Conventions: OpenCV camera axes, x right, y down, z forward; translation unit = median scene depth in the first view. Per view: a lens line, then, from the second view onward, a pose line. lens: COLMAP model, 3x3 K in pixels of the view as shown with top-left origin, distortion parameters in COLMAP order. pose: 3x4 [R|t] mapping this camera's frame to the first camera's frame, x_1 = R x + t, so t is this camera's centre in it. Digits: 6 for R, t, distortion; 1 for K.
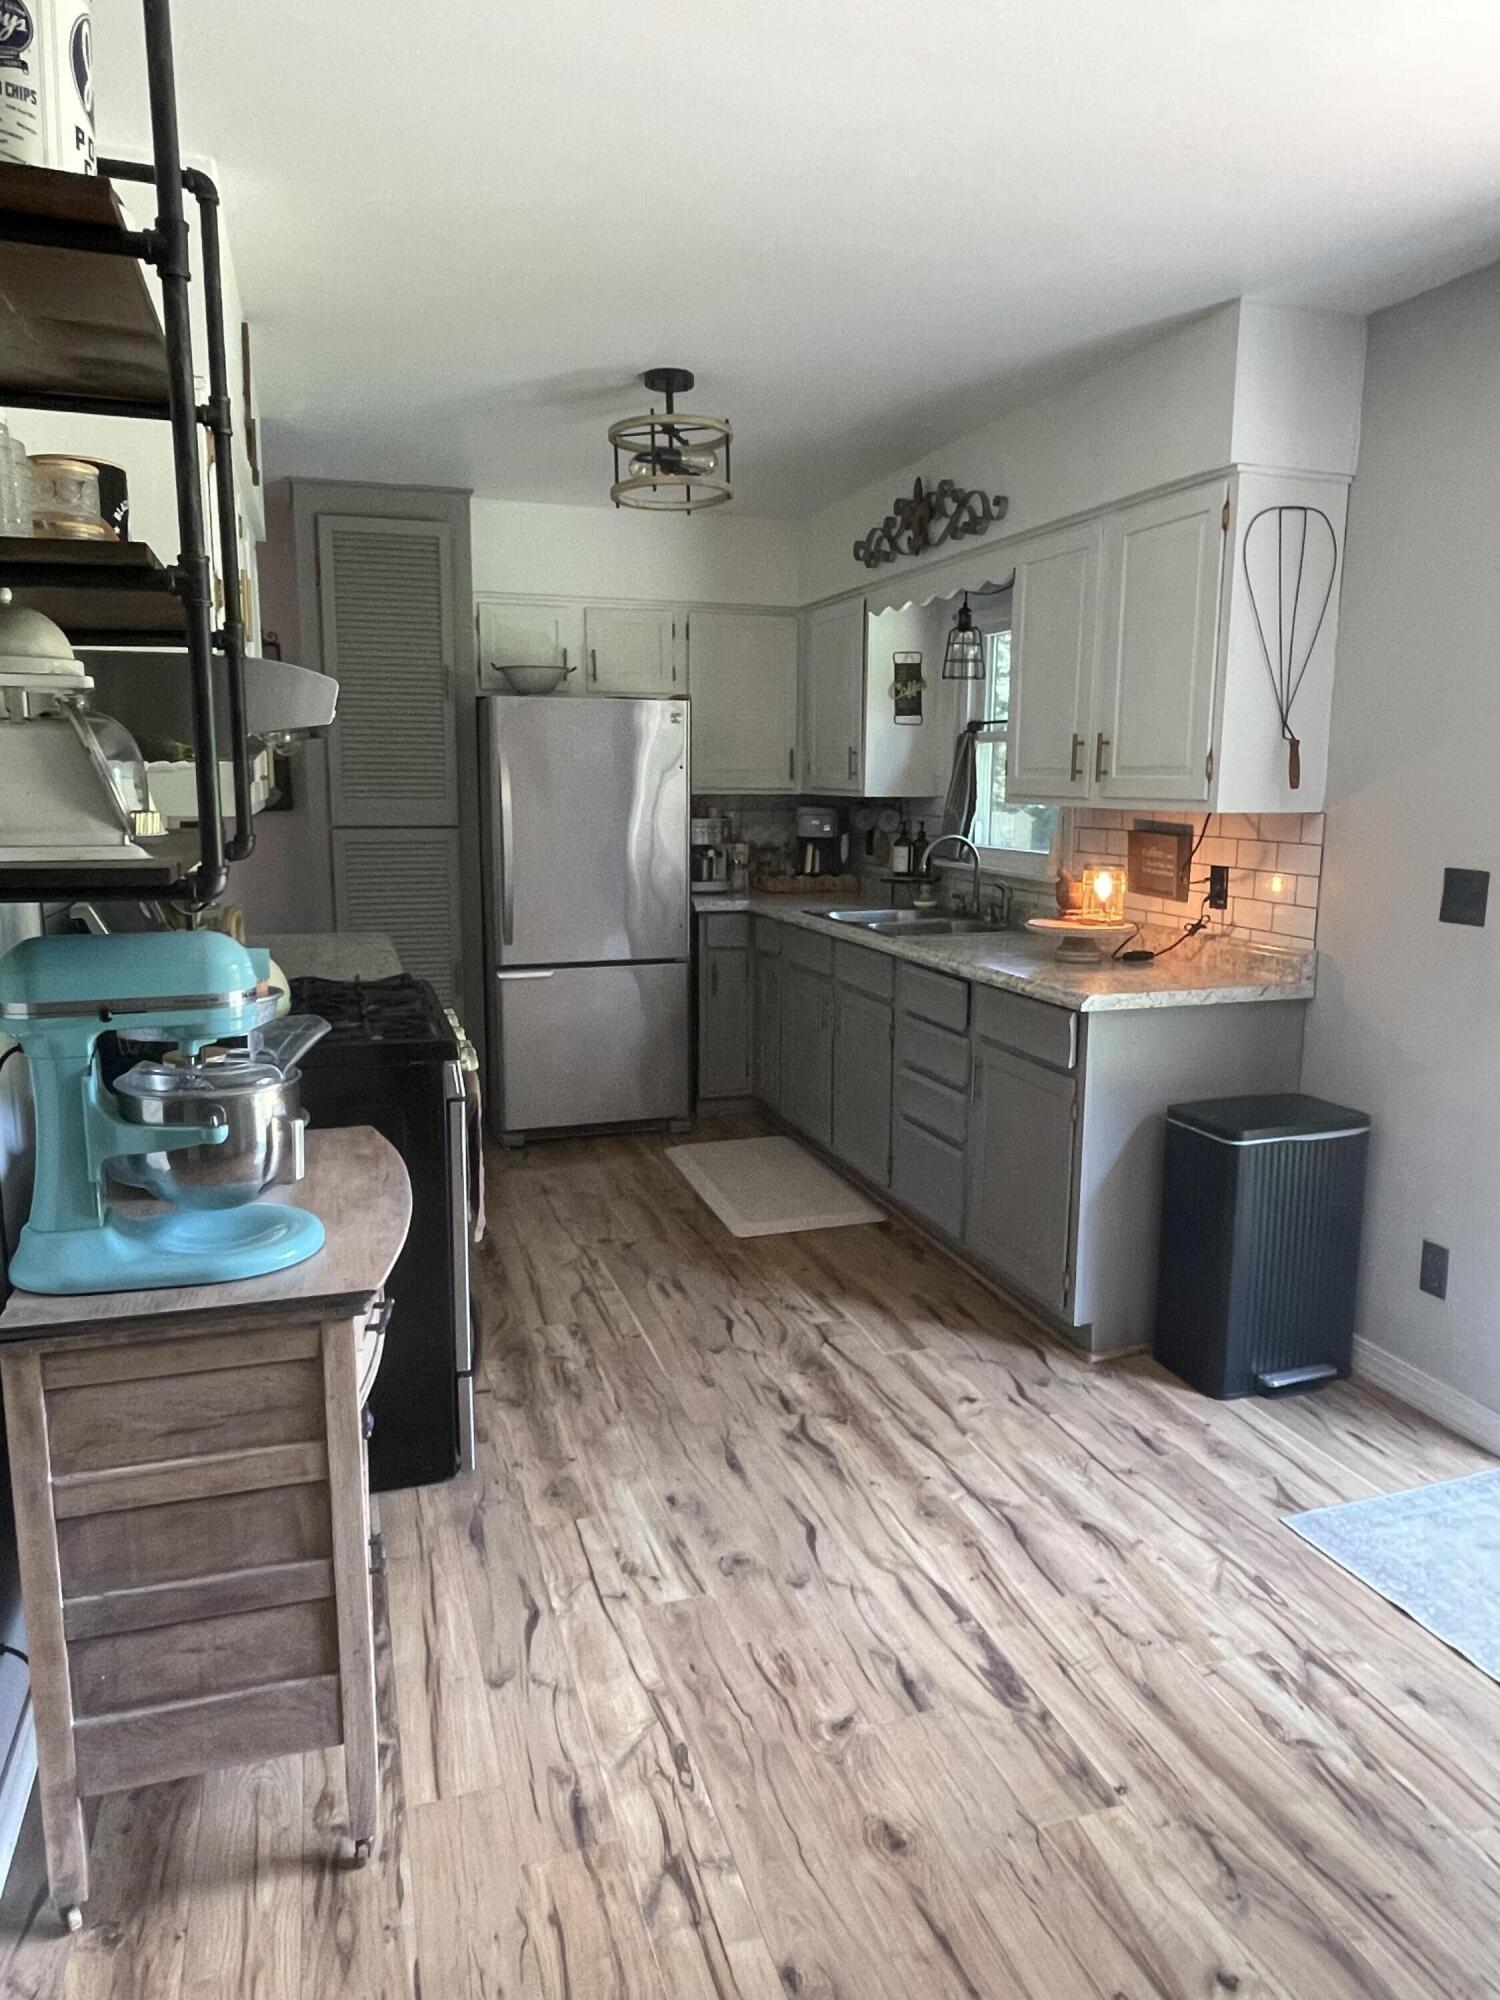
lens RADIAL K [[1308.9, 0, 749.9], [0, 1308.9, 994.2], [0, 0, 1]] dist [-0.004902, -0.001942]
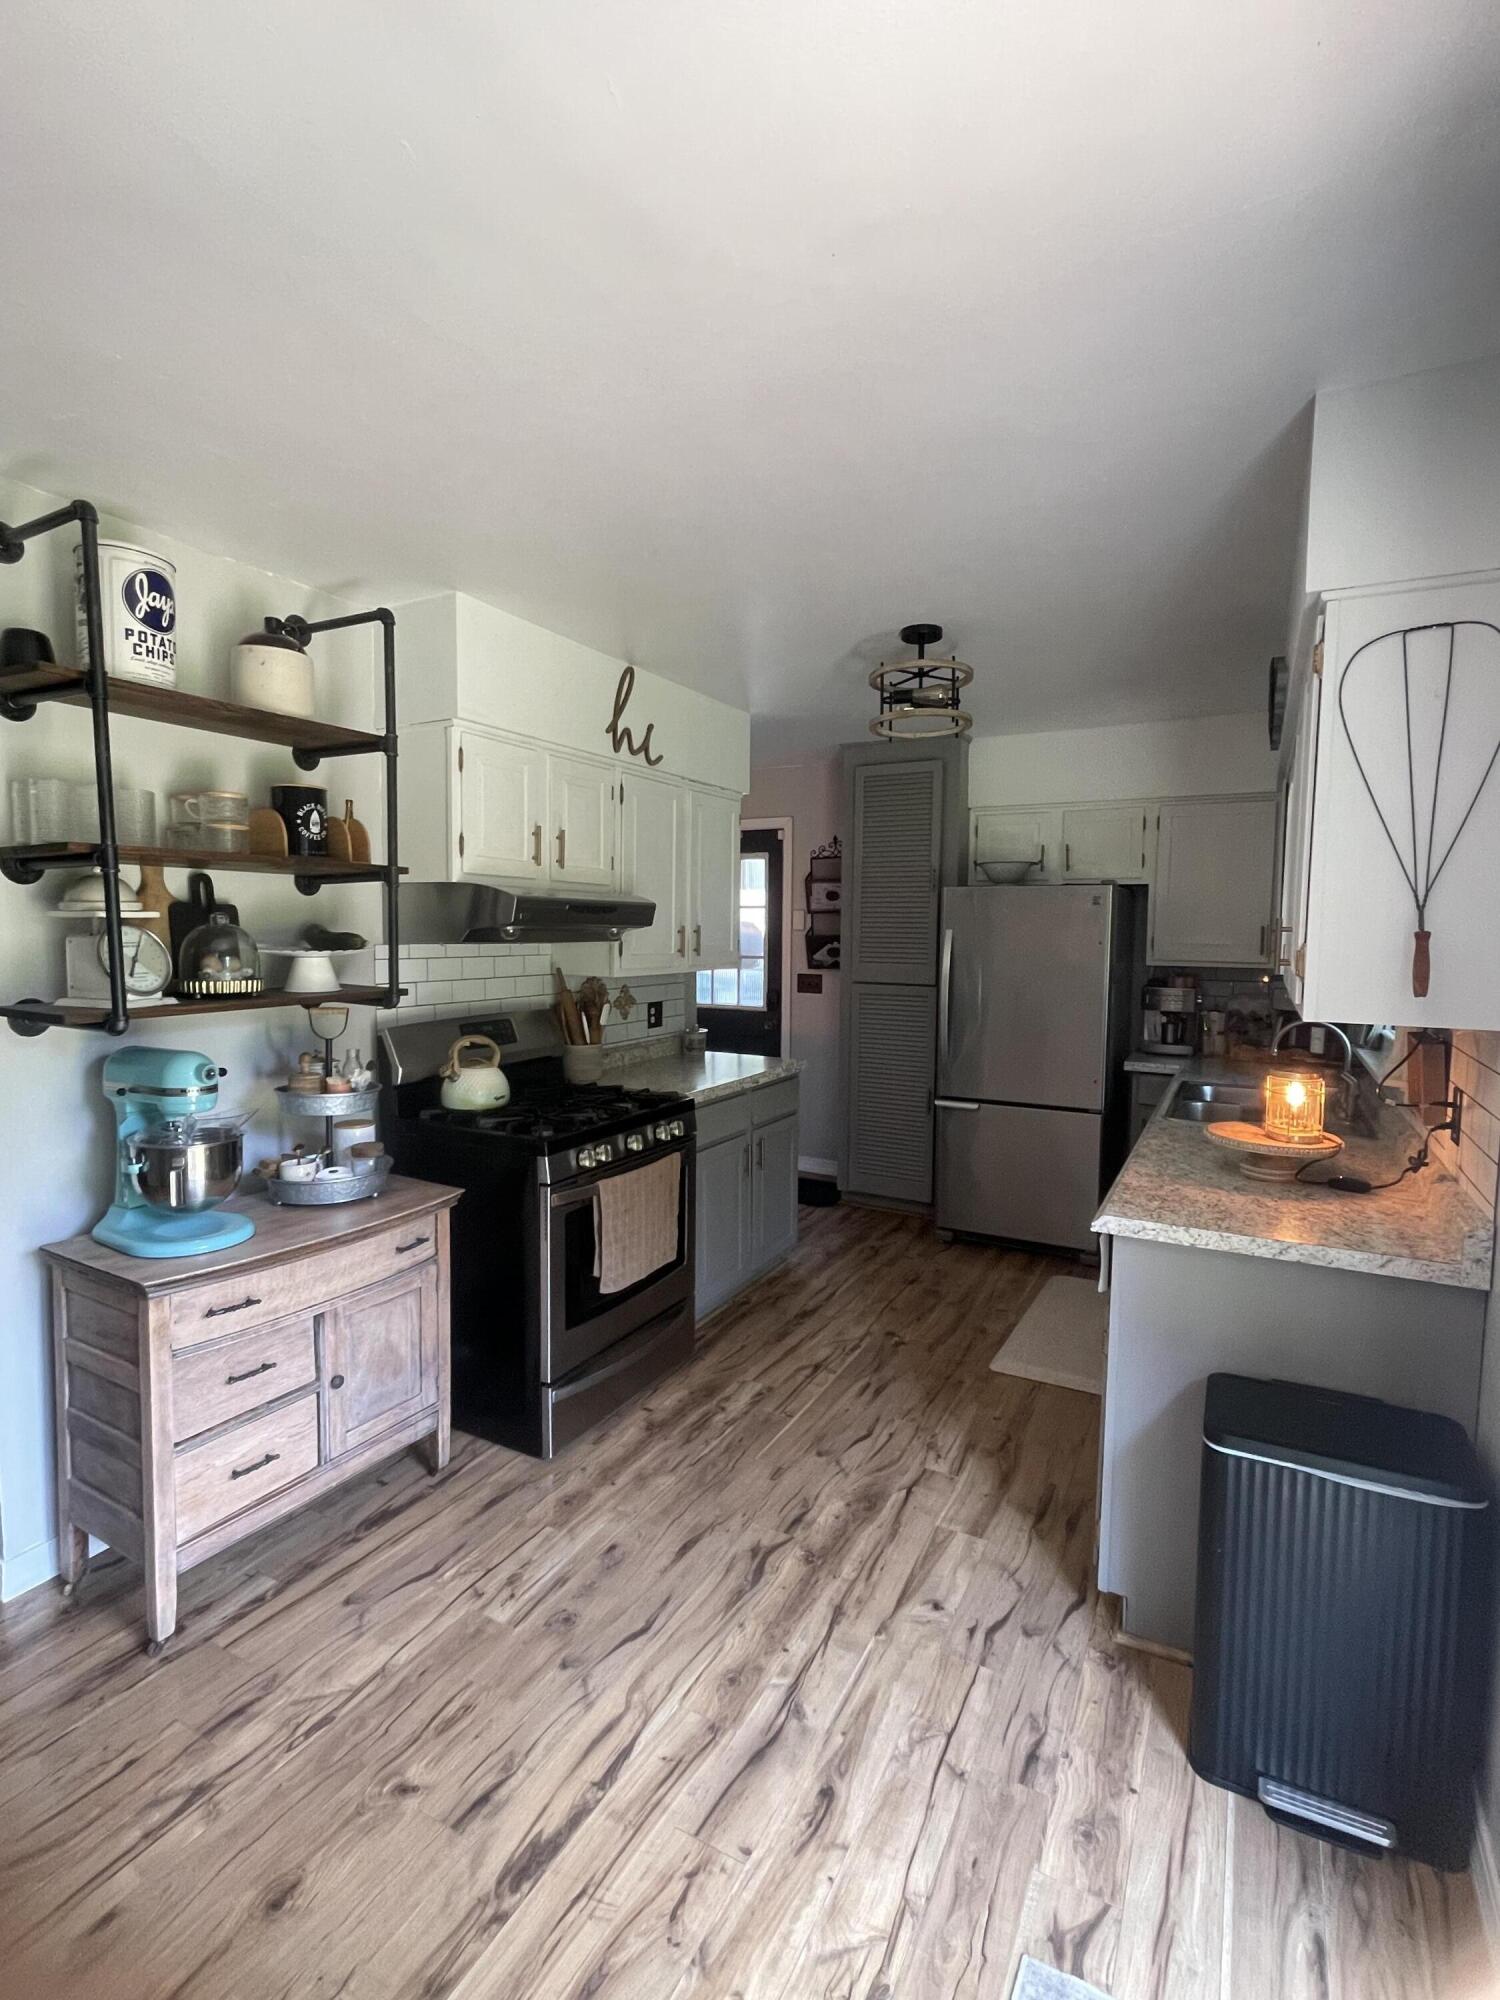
lens RADIAL K [[936.2, 0, 748.9], [0, 936.2, 996.8], [0, 0, 1]] dist [-0.006441, 0.000180]
pose [[0.686328, 0.055083, -0.725204, 0.610774], [-0.125306, 0.991173, -0.043304, -0.098111], [0.716417, 0.120593, 0.687171, 0.417281]]
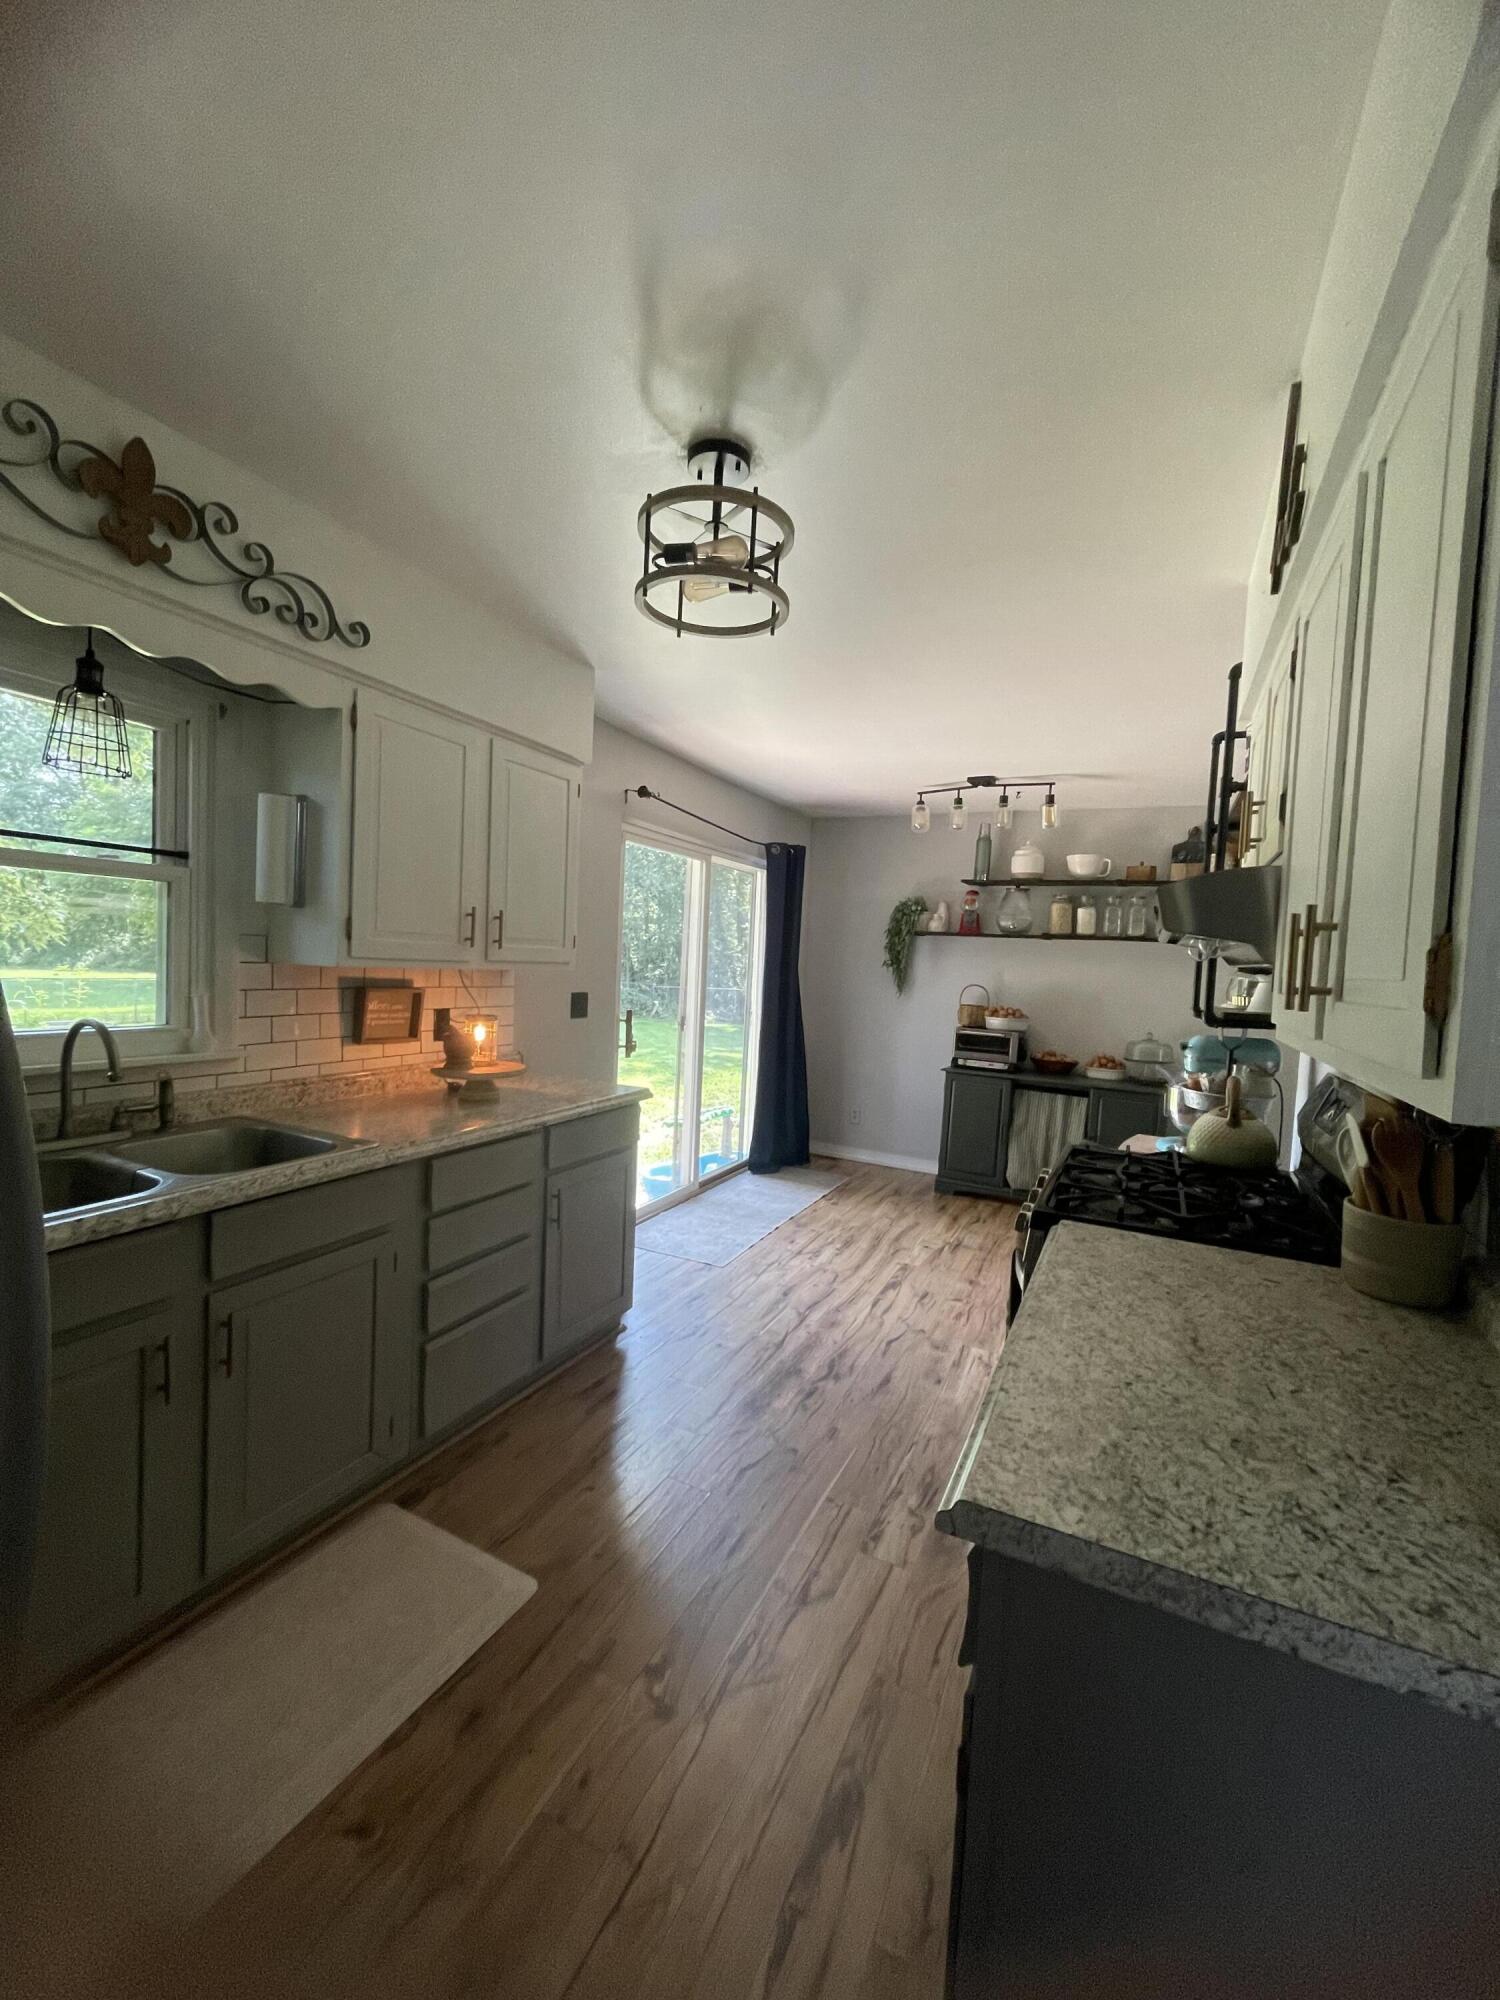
lens RADIAL K [[809.1, 0, 753.7], [0, 809.1, 1001.1], [0, 0, 1]] dist [-0.003203, -0.000509]
pose [[-0.719288, -0.074061, 0.690753, -0.563099], [0.065830, 0.982561, 0.173897, -0.295929], [-0.691586, 0.170554, -0.701869, 1.768594]]
